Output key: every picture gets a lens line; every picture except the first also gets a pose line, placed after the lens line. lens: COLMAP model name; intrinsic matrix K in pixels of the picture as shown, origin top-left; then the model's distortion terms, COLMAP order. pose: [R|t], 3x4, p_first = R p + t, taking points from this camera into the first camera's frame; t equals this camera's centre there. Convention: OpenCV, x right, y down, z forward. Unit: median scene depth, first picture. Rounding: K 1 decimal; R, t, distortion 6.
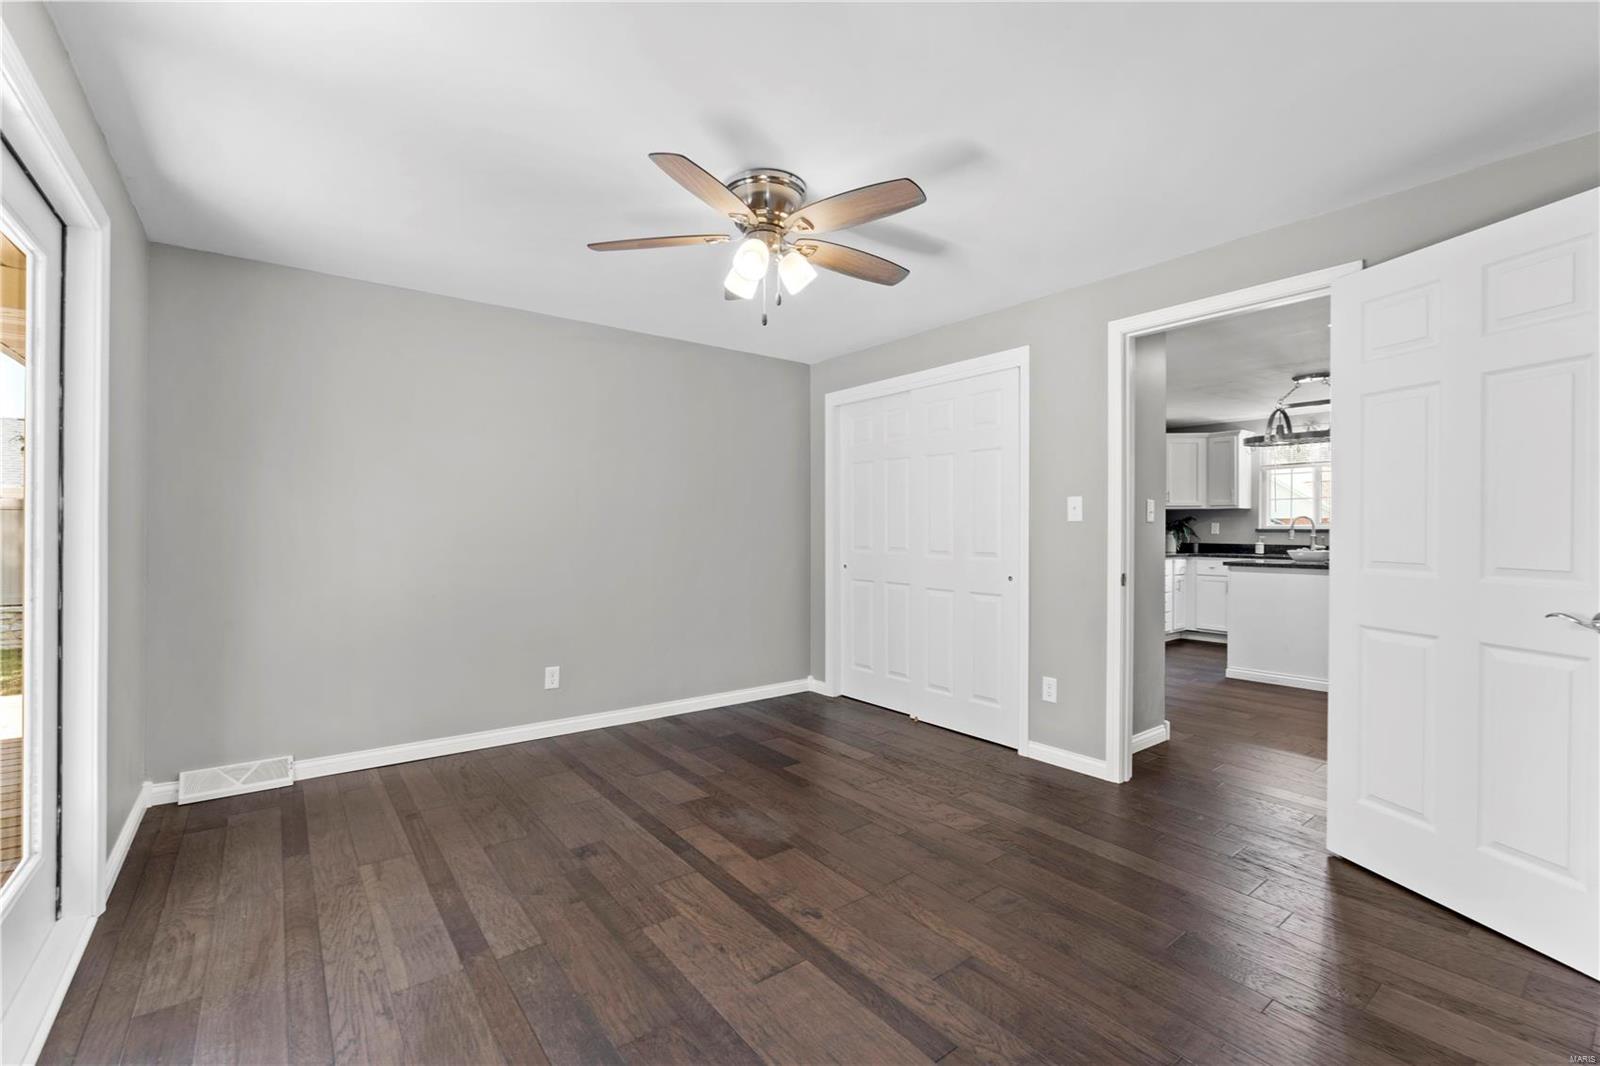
lens RADIAL K [[690.3, 0, 794.3], [0, 690.3, 534.6], [0, 0, 1]] dist [-0.005403, 0.000396]
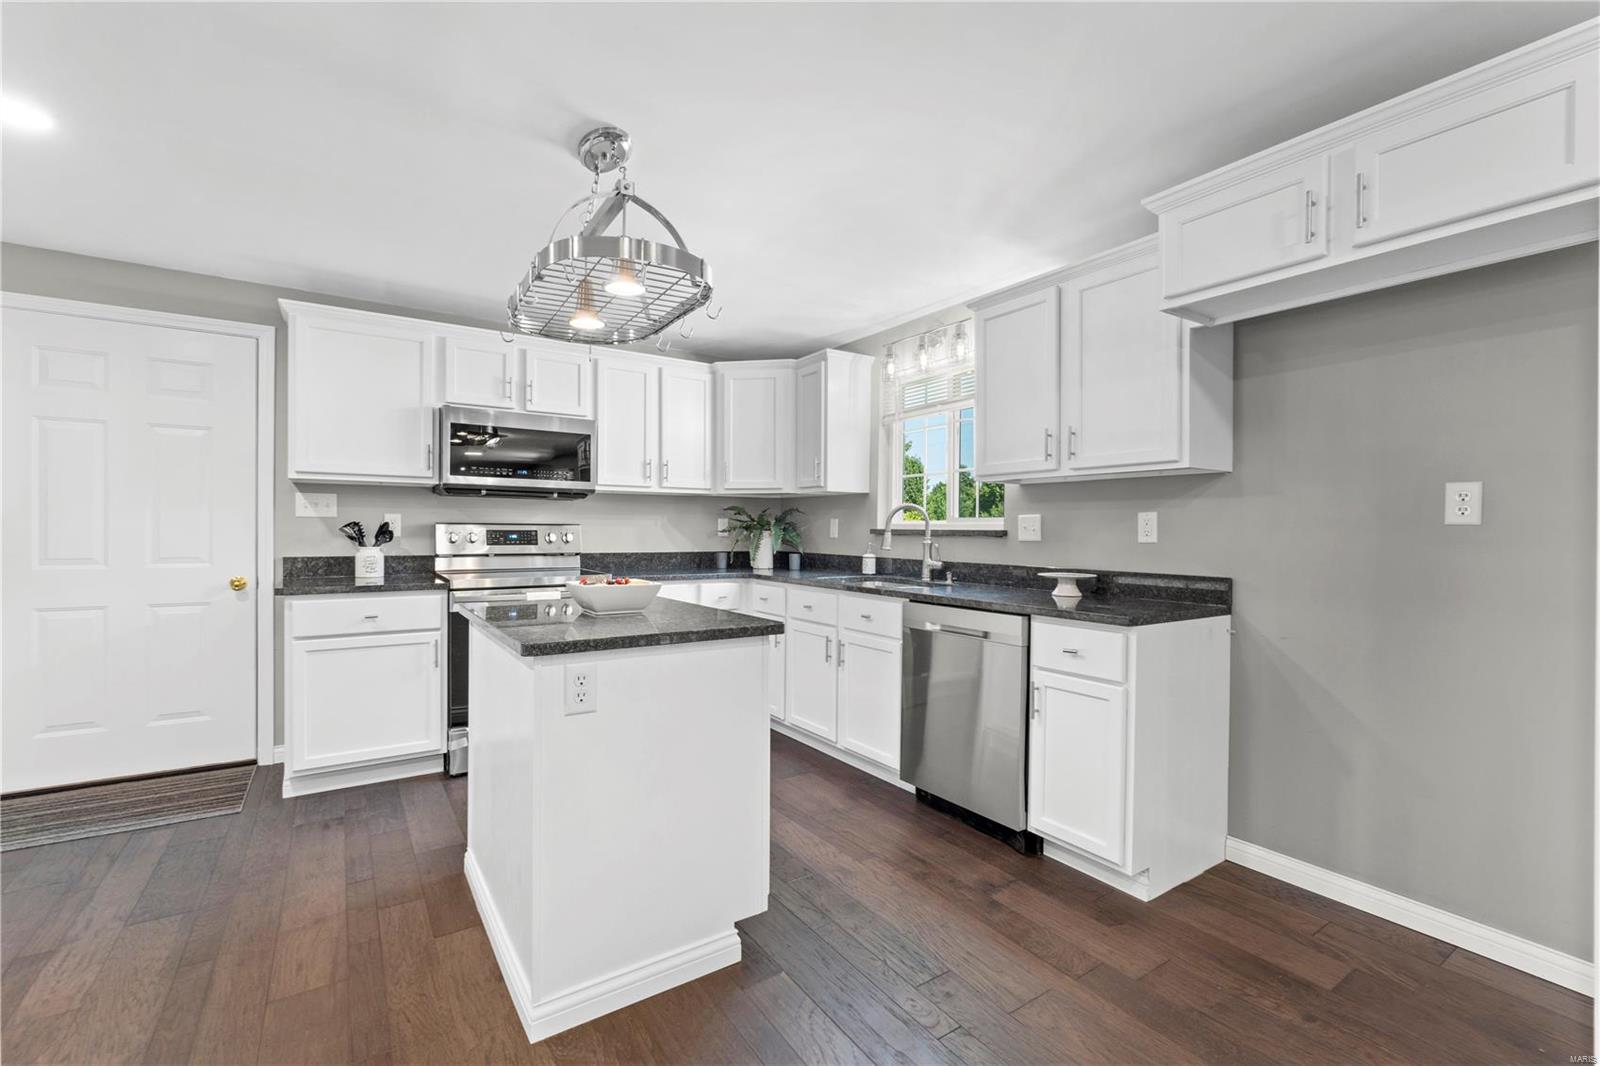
lens RADIAL K [[690.3, 0, 800.5], [0, 690.3, 532.2], [0, 0, 1]] dist [-0.005403, 0.000396]
pose [[0.998693, 0.005013, -0.050870, 0.339808], [-0.004885, 0.999985, 0.002637, -0.003453], [0.050882, -0.002385, 0.998702, 0.230987]]
